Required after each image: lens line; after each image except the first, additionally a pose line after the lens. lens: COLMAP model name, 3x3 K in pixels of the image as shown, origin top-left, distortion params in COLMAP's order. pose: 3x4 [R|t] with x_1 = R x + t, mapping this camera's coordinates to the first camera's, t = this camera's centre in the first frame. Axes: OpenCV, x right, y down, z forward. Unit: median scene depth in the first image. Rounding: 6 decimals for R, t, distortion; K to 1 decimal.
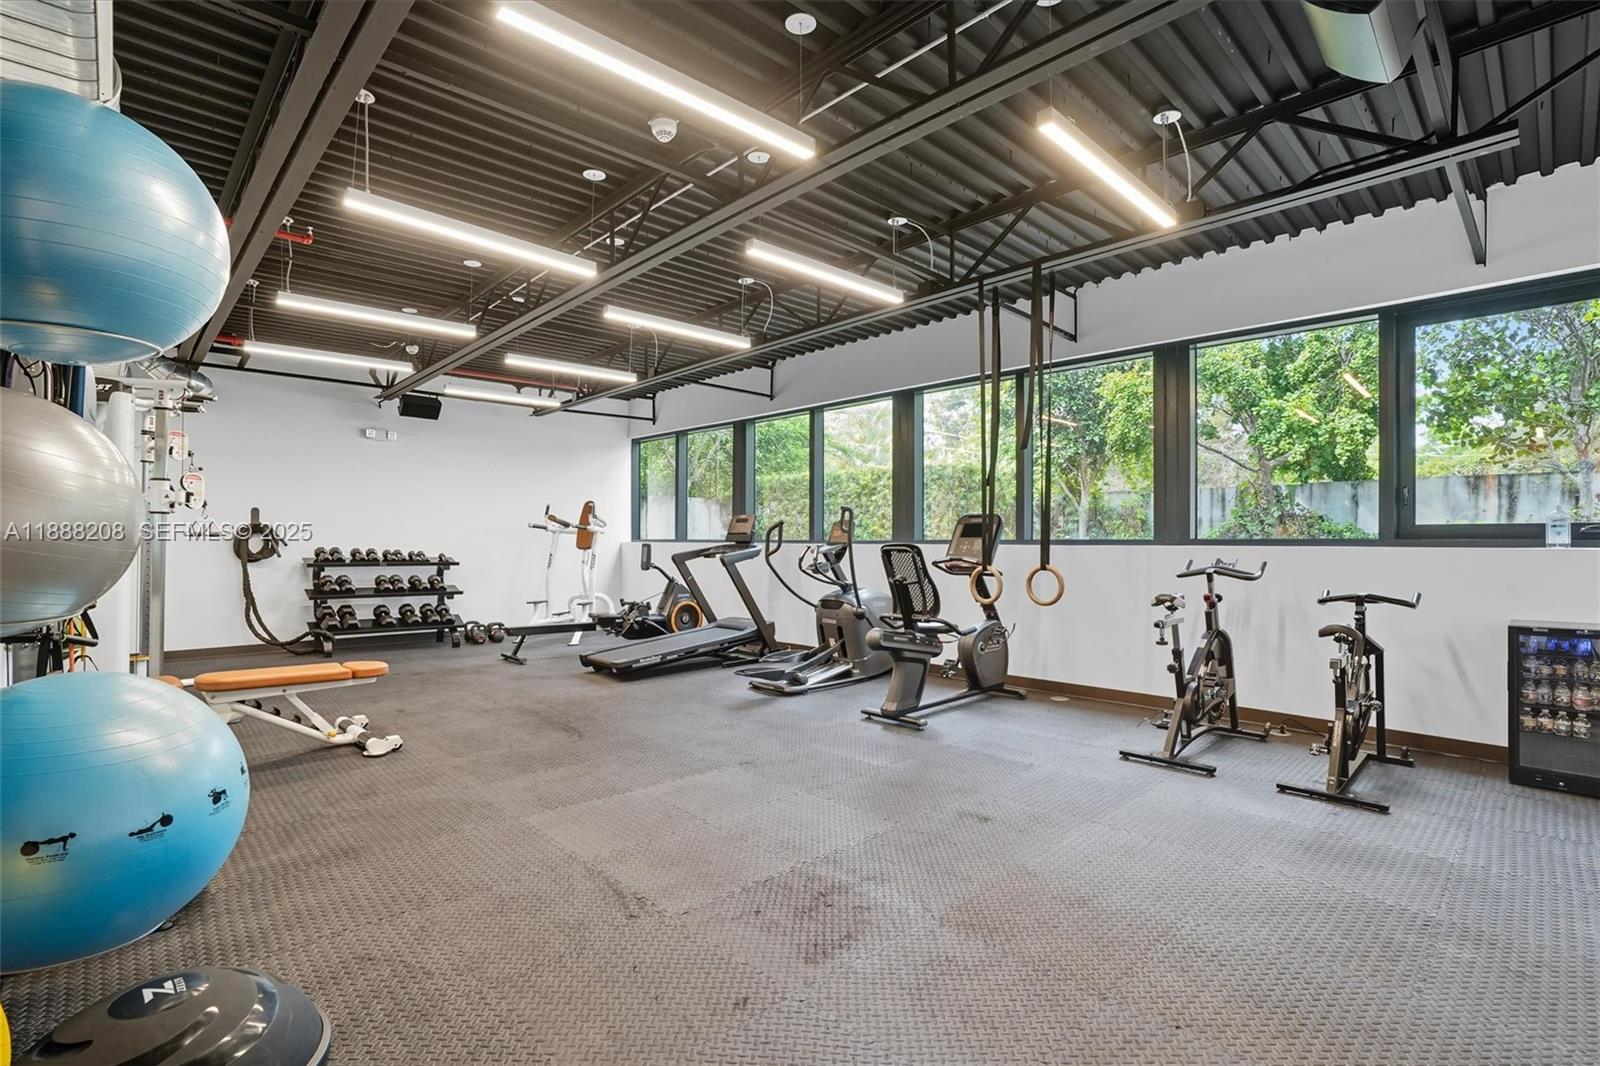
lens RADIAL K [[800.3, 0, 820.3], [0, 800.3, 534.2], [0, 0, 1]] dist [-0.001239, 0.000254]
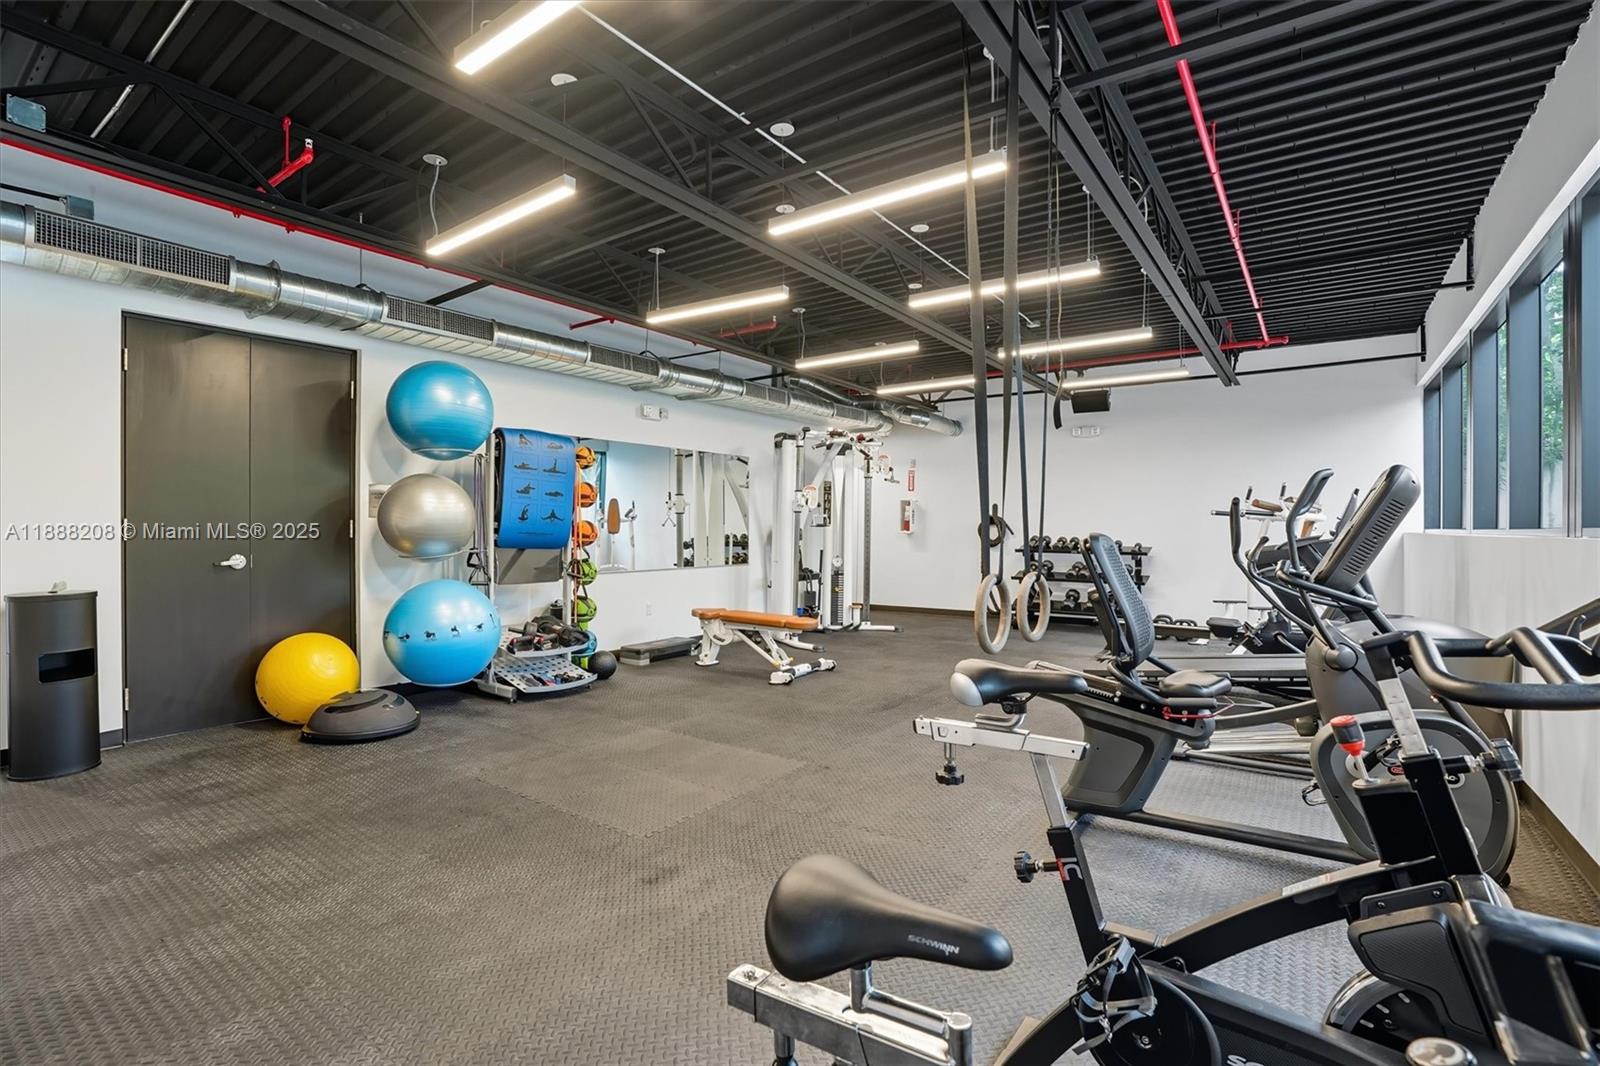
lens RADIAL K [[800.3, 0, 820.3], [0, 800.3, 534.2], [0, 0, 1]] dist [-0.001239, 0.000254]
pose [[0.184061, 0.006526, -0.982893, 0.498905], [0.009590, 0.999918, 0.008435, 0.001085], [0.982868, -0.010978, 0.183984, 0.490312]]
